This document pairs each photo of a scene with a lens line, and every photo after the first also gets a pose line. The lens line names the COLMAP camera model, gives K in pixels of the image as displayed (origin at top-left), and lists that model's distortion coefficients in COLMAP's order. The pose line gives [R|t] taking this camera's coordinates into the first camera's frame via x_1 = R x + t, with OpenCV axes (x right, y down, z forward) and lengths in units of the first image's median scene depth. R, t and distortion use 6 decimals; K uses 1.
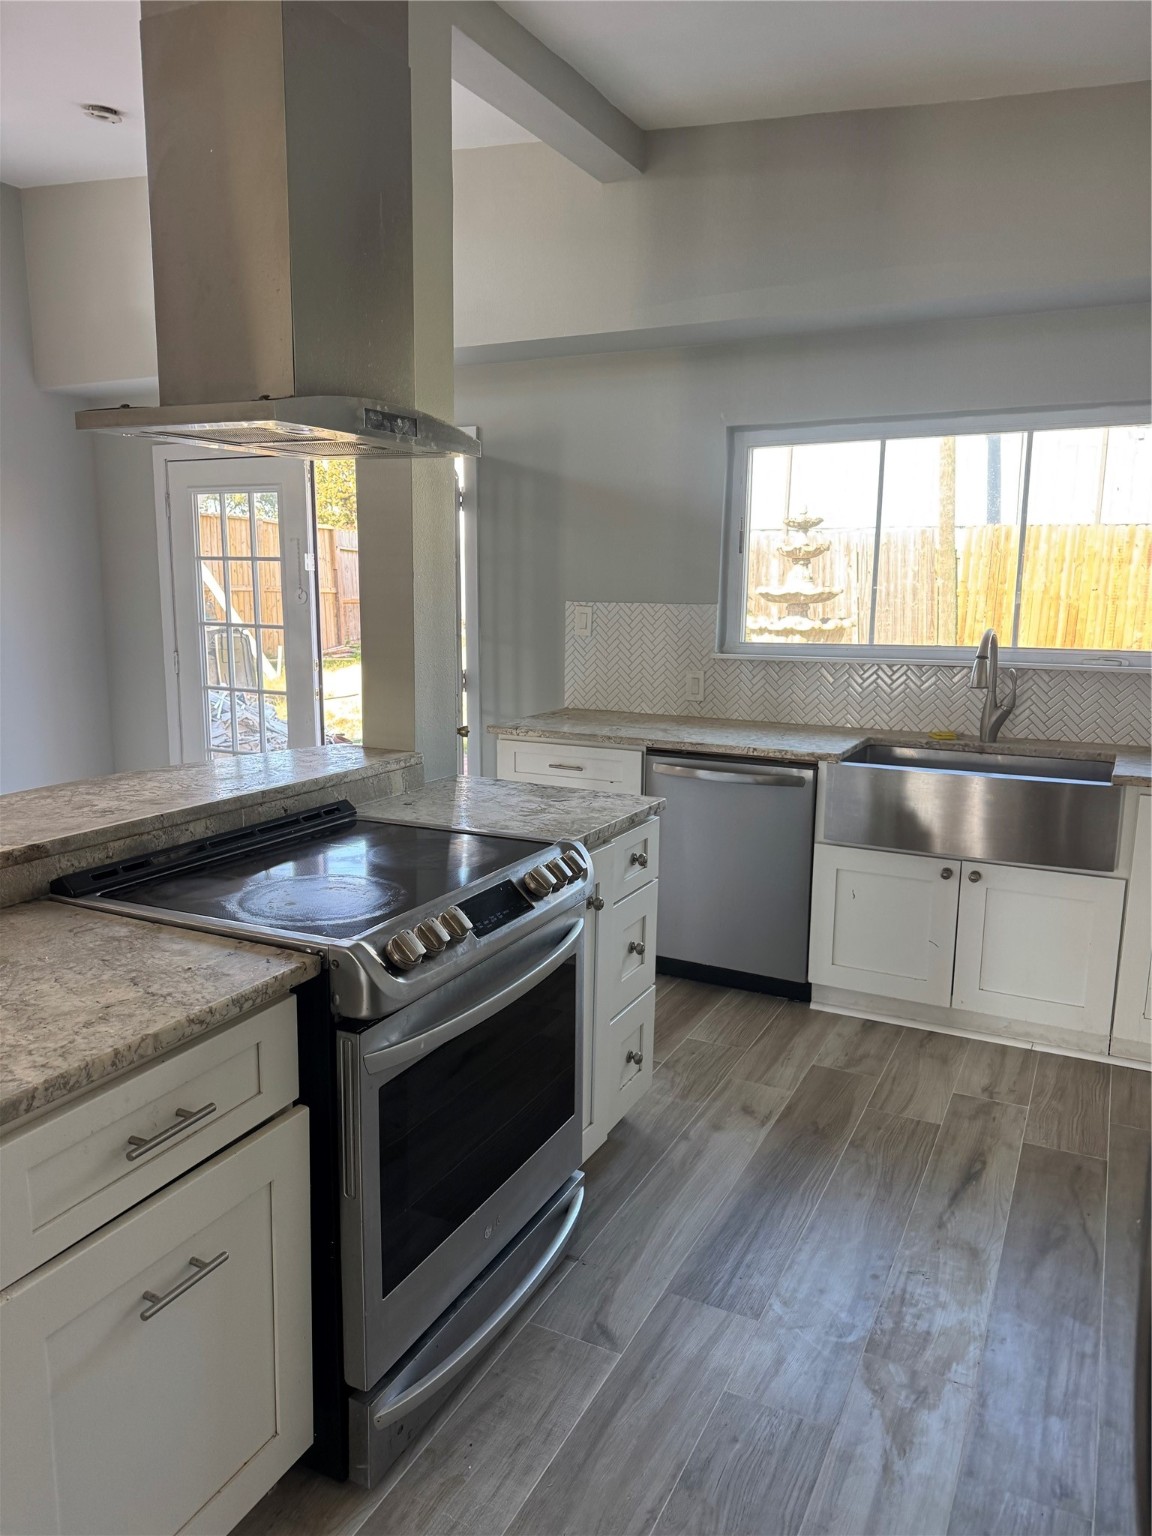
lens RADIAL K [[1067.3, 0, 576.0], [0, 1067.3, 768.0], [0, 0, 1]] dist [0.002943, -0.000581]
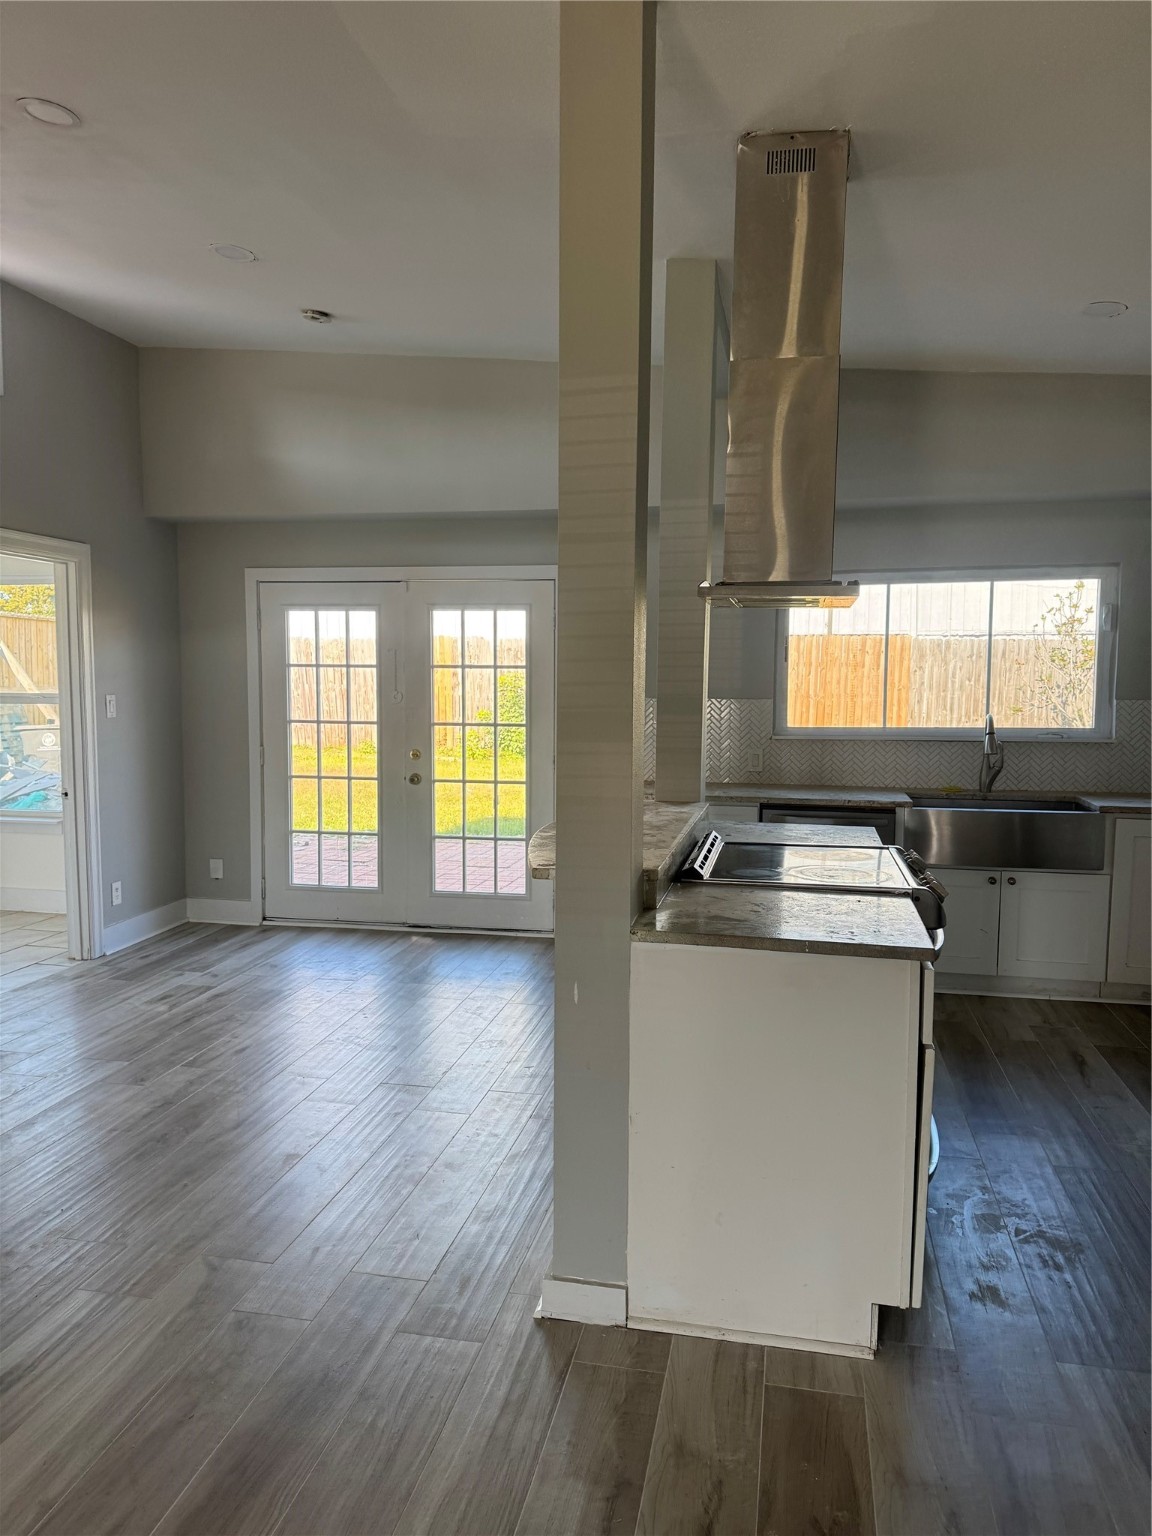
lens RADIAL K [[1039.6, 0, 576.0], [0, 1039.6, 768.0], [0, 0, 1]] dist [0.046074, -0.075819]
pose [[0.968404, -0.021544, 0.248456, -0.494095], [0.043982, 0.995400, -0.085113, 0.037547], [-0.245479, 0.093351, 0.964897, -0.226069]]
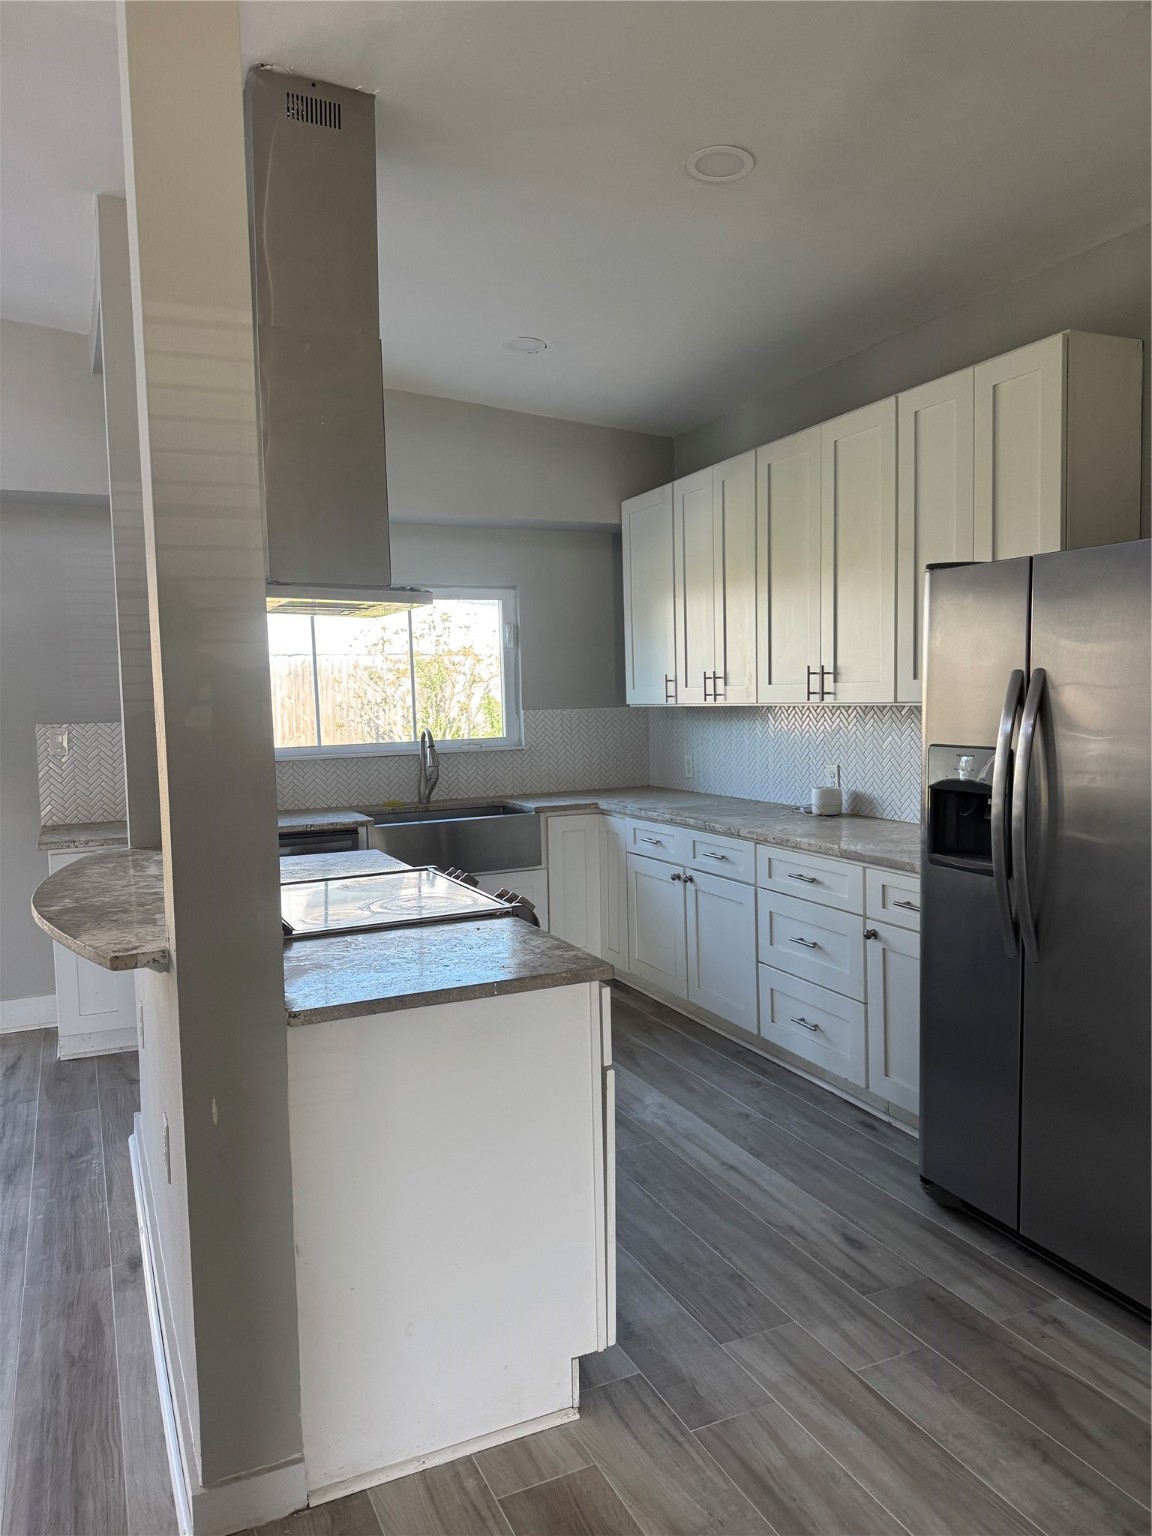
lens RADIAL K [[1039.6, 0, 576.0], [0, 1039.6, 768.0], [0, 0, 1]] dist [0.046074, -0.075819]
pose [[0.627681, -0.071061, 0.775221, -0.589593], [0.157942, 0.986739, -0.037433, 0.012112], [-0.762280, 0.145936, 0.630580, -0.068408]]
